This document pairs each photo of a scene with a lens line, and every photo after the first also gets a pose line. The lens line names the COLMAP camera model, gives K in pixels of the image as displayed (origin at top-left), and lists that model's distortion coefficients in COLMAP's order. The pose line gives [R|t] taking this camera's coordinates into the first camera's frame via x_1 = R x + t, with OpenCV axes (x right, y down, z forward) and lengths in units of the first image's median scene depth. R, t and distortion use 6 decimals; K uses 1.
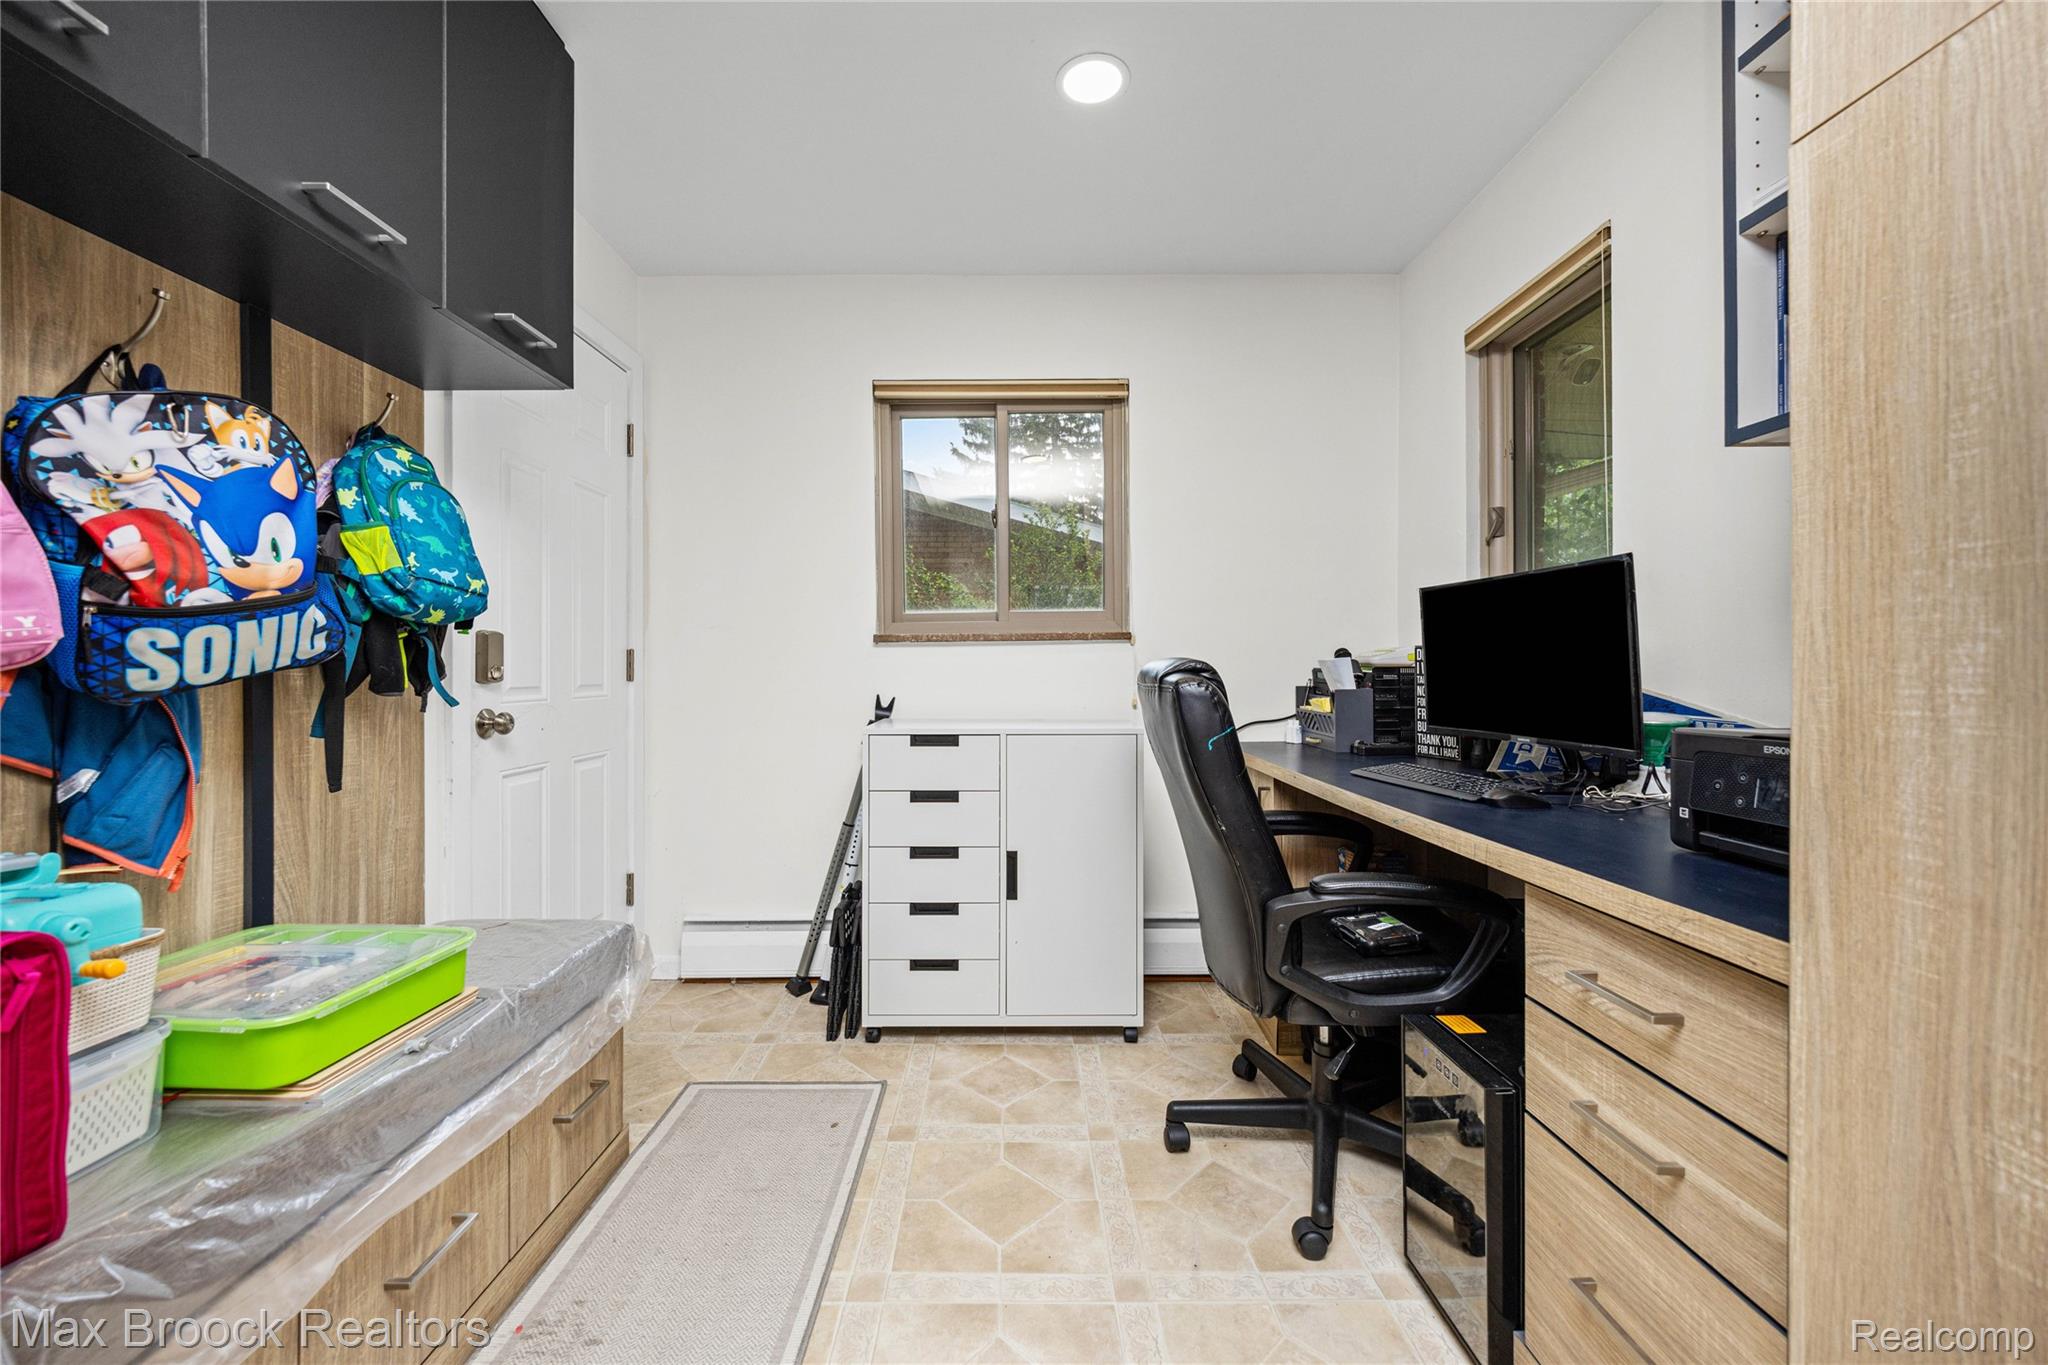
lens RADIAL K [[1219.6, 0, 1020.4], [0, 1219.6, 672.7], [0, 0, 1]] dist [-0.000836, -0.000098]
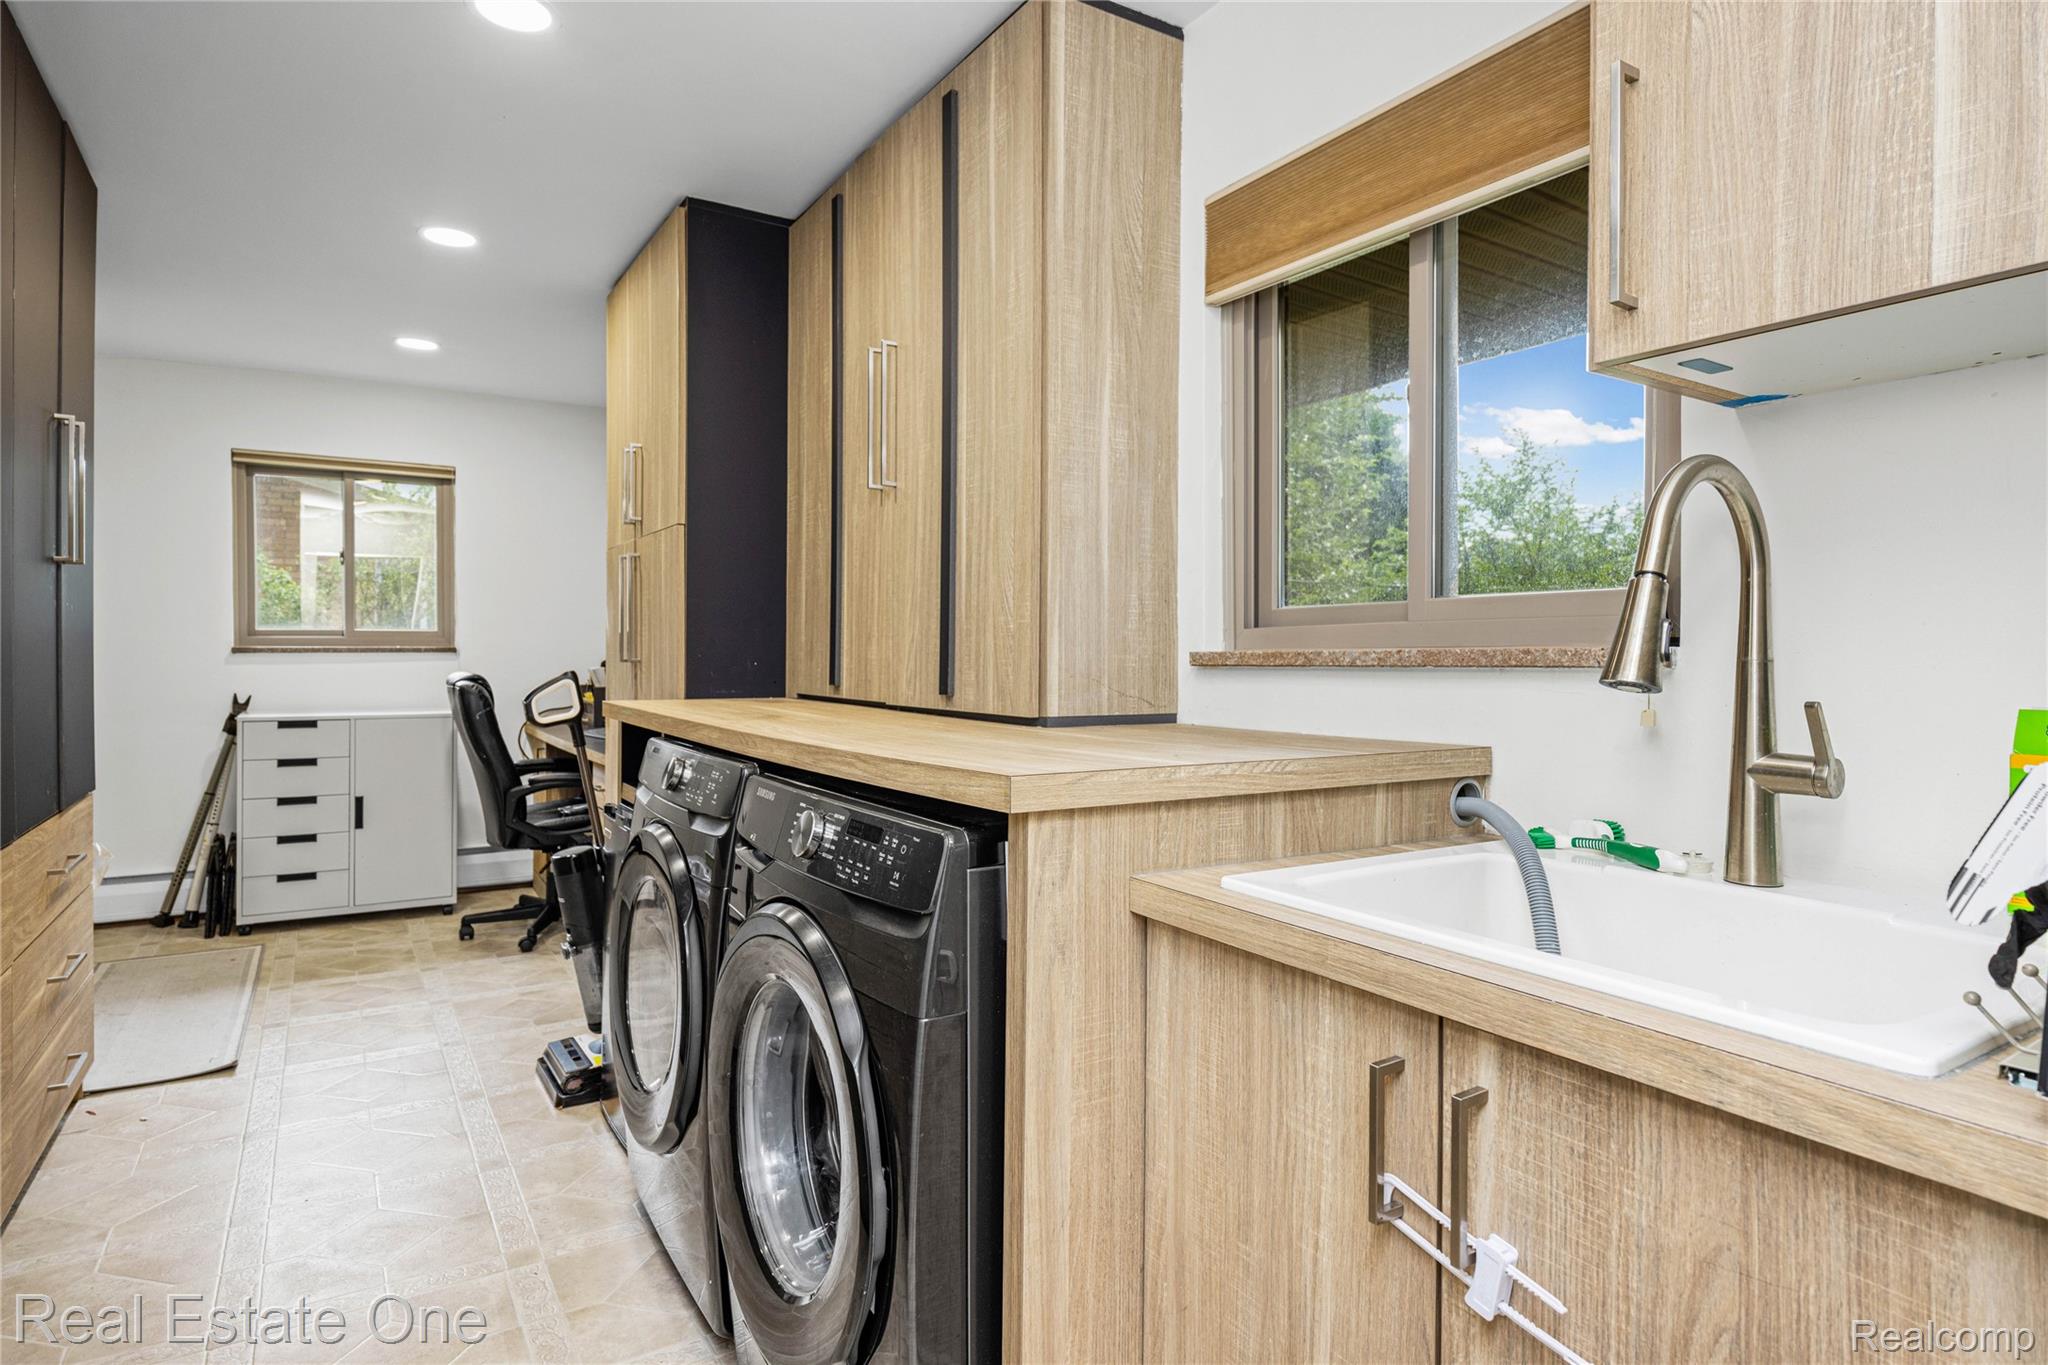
lens RADIAL K [[1082.7, 0, 1019.9], [0, 1082.7, 671.7], [0, 0, 1]] dist [-0.006175, -0.000842]
pose [[0.851757, 0.003961, 0.523923, -0.009851], [-0.003461, 0.999992, -0.001933, -0.007534], [-0.523926, -0.000167, 0.851764, -0.495728]]
